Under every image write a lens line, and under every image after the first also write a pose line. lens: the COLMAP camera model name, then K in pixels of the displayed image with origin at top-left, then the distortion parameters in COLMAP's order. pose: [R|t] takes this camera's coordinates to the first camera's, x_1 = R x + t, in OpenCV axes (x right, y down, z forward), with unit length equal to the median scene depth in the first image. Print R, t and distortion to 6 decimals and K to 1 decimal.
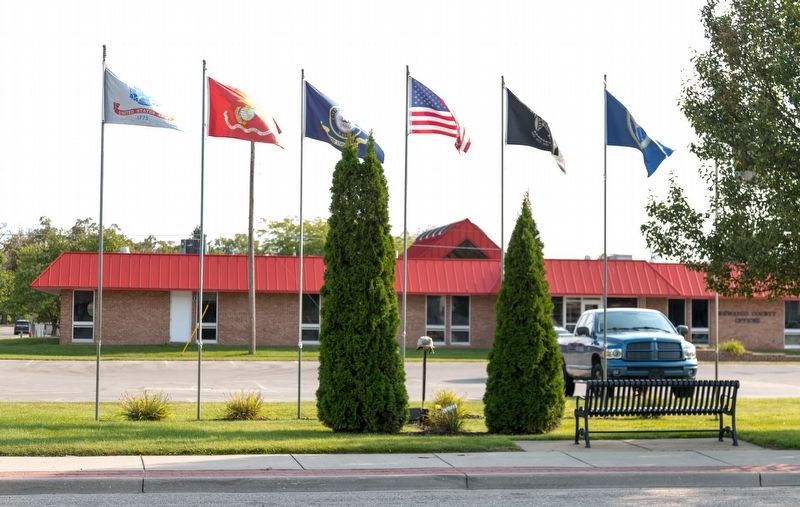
lens RADIAL K [[1558.1, 0, 401.2], [0, 1558.1, 257.3], [0, 0, 1]] dist [-0.021366, 0.000000]
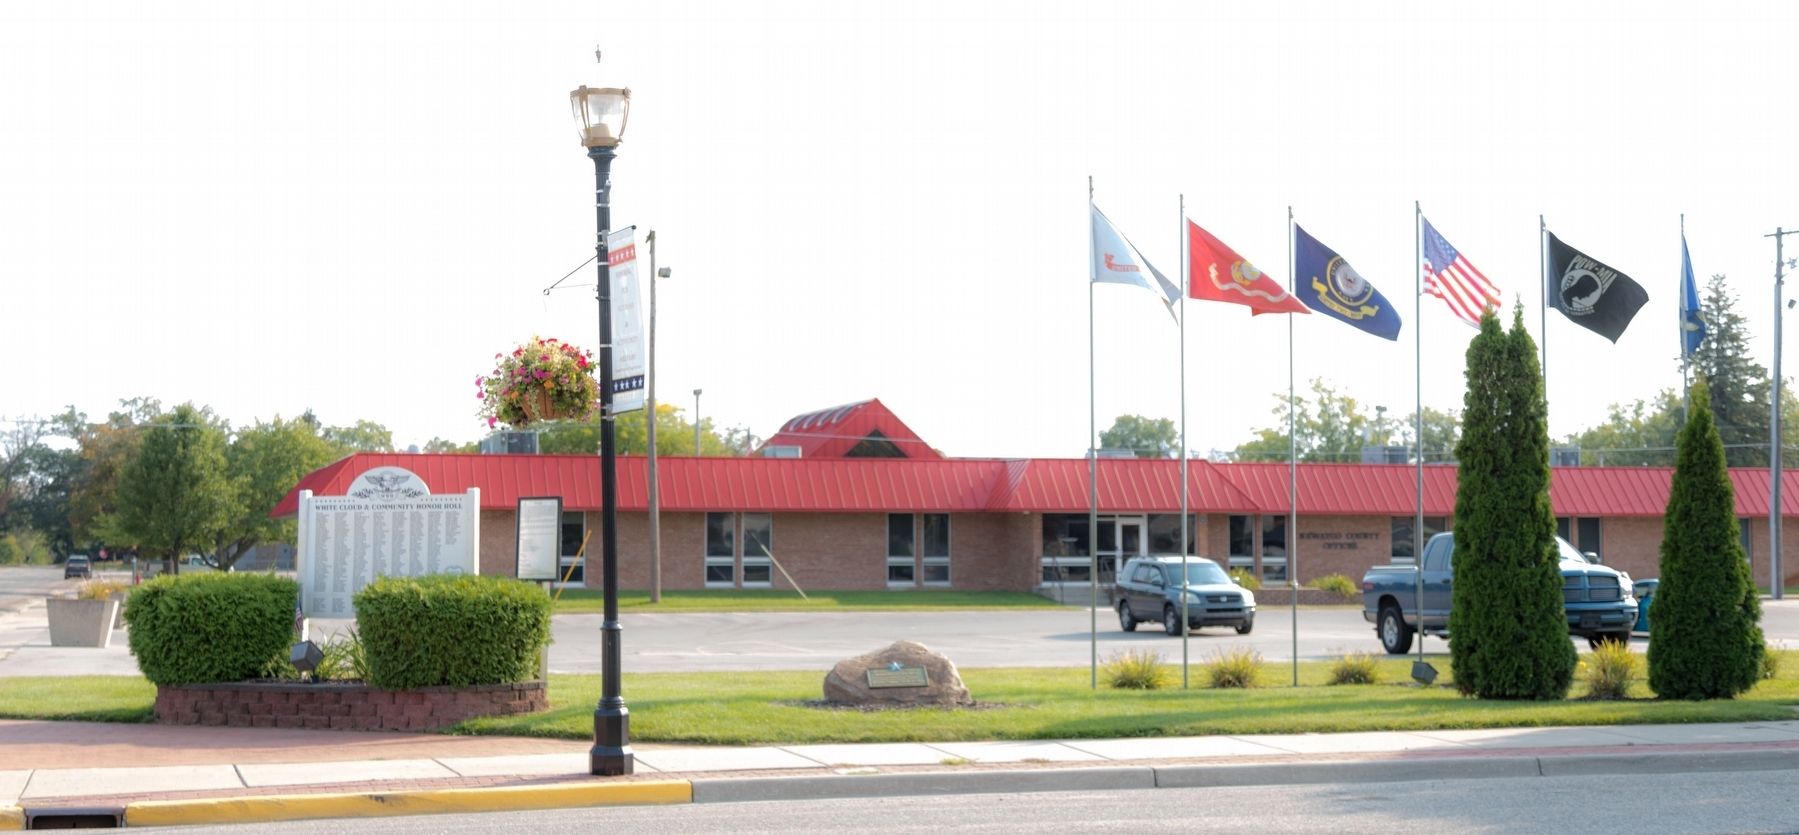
lens RADIAL K [[2342.0, 0, 892.7], [0, 2342.0, 407.7], [0, 0, 1]] dist [0.029189, 0.000000]
pose [[0.995436, -0.004415, 0.095334, -0.369653], [0.006334, 0.999783, -0.019832, -0.005896], [-0.095226, 0.020346, 0.995248, -0.079233]]
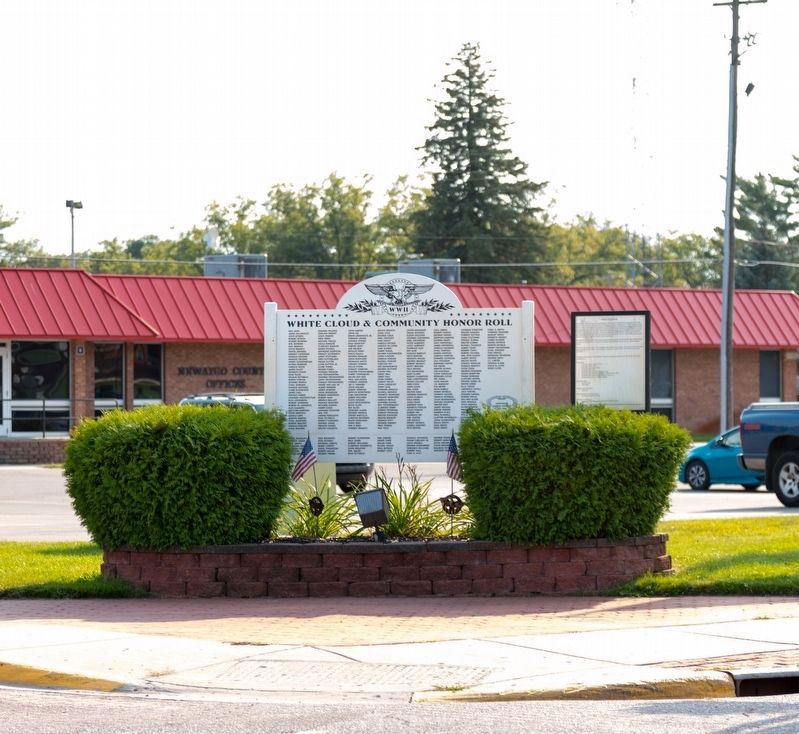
lens RADIAL K [[3243.7, 0, 399.9], [0, 3243.7, 366.6], [0, 0, 1]] dist [0.136660, 0.000000]
pose [[0.879778, -0.009786, 0.475284, -1.270514], [-0.006064, 0.999476, 0.031804, -0.005047], [-0.475346, -0.030863, 0.879257, -0.024447]]
